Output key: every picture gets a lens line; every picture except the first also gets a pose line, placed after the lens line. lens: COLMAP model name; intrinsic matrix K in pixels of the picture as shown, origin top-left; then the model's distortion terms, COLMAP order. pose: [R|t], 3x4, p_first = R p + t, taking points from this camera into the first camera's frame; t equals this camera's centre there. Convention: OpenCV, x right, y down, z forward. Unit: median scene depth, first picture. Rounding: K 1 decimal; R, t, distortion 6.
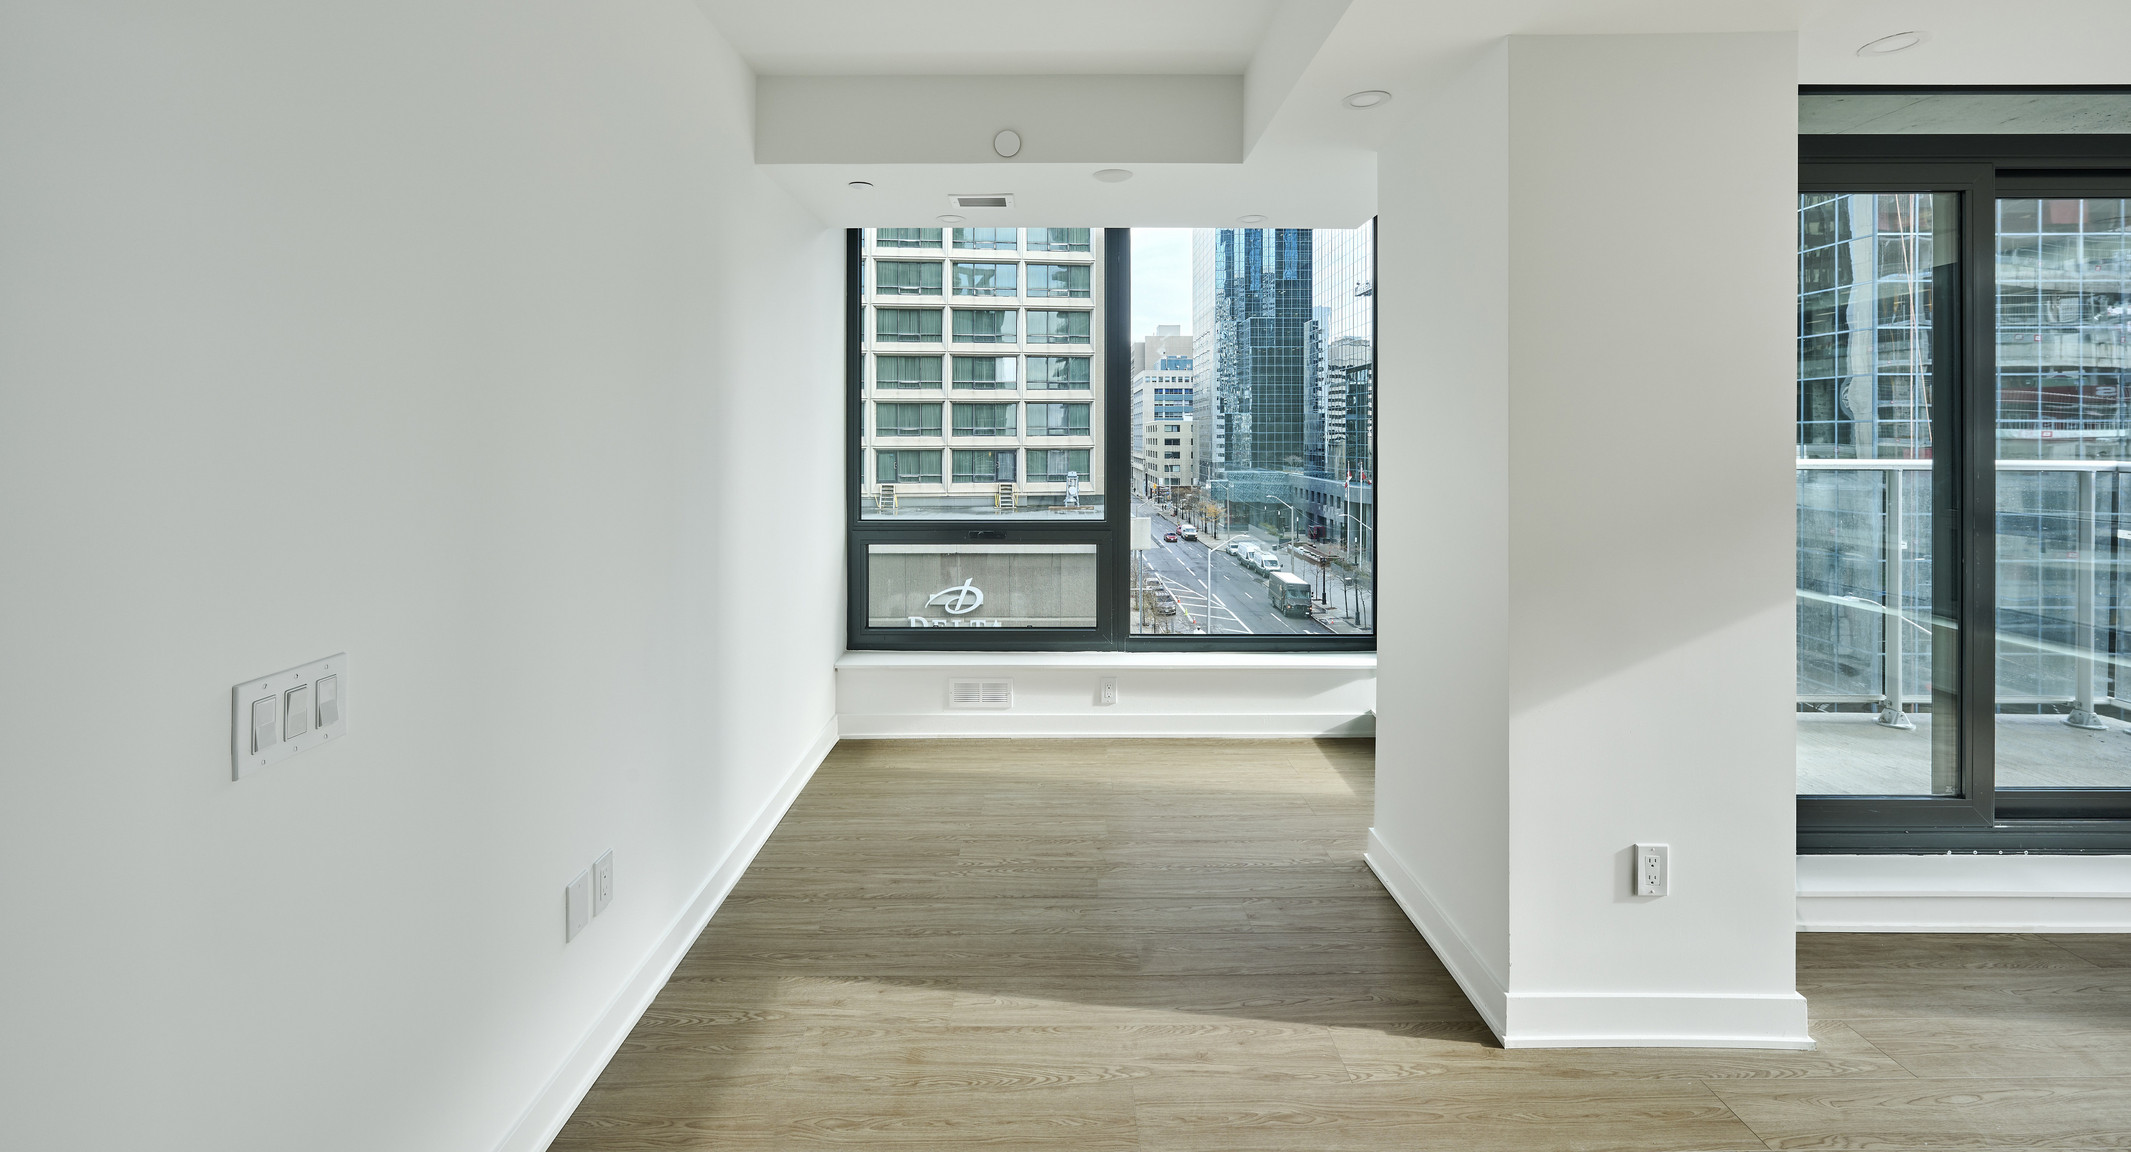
lens RADIAL K [[852.7, 0, 1063.0], [0, 852.7, 434.7], [0, 0, 1]] dist [-0.000293, -0.000010]
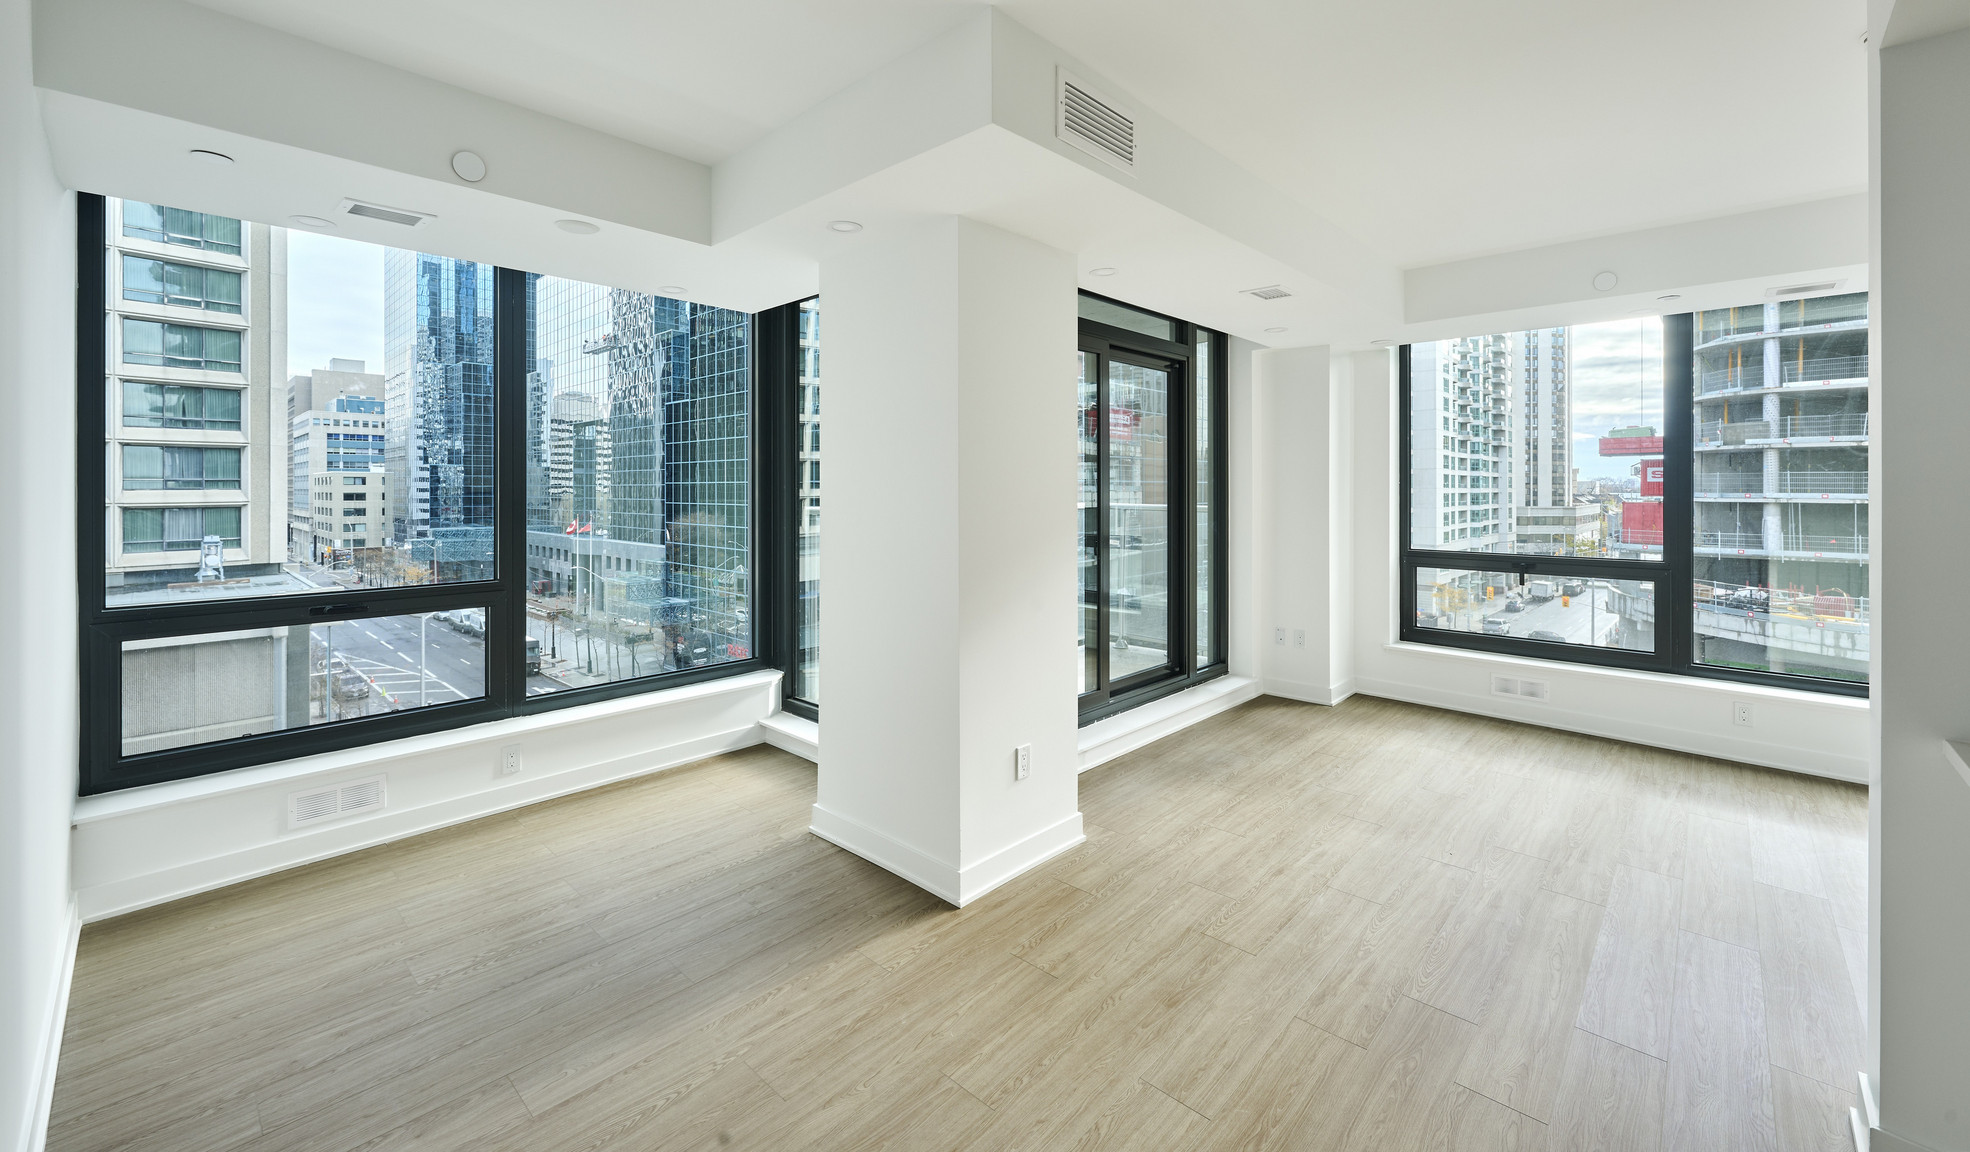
lens RADIAL K [[788.6, 0, 982.3], [0, 788.6, 486.6], [0, 0, 1]] dist [0.000408, 0.000095]
pose [[0.686077, 0.002630, 0.727524, -0.204504], [-0.000946, 0.999996, -0.002724, 0.000157], [-0.727528, 0.001181, 0.686077, 0.020361]]
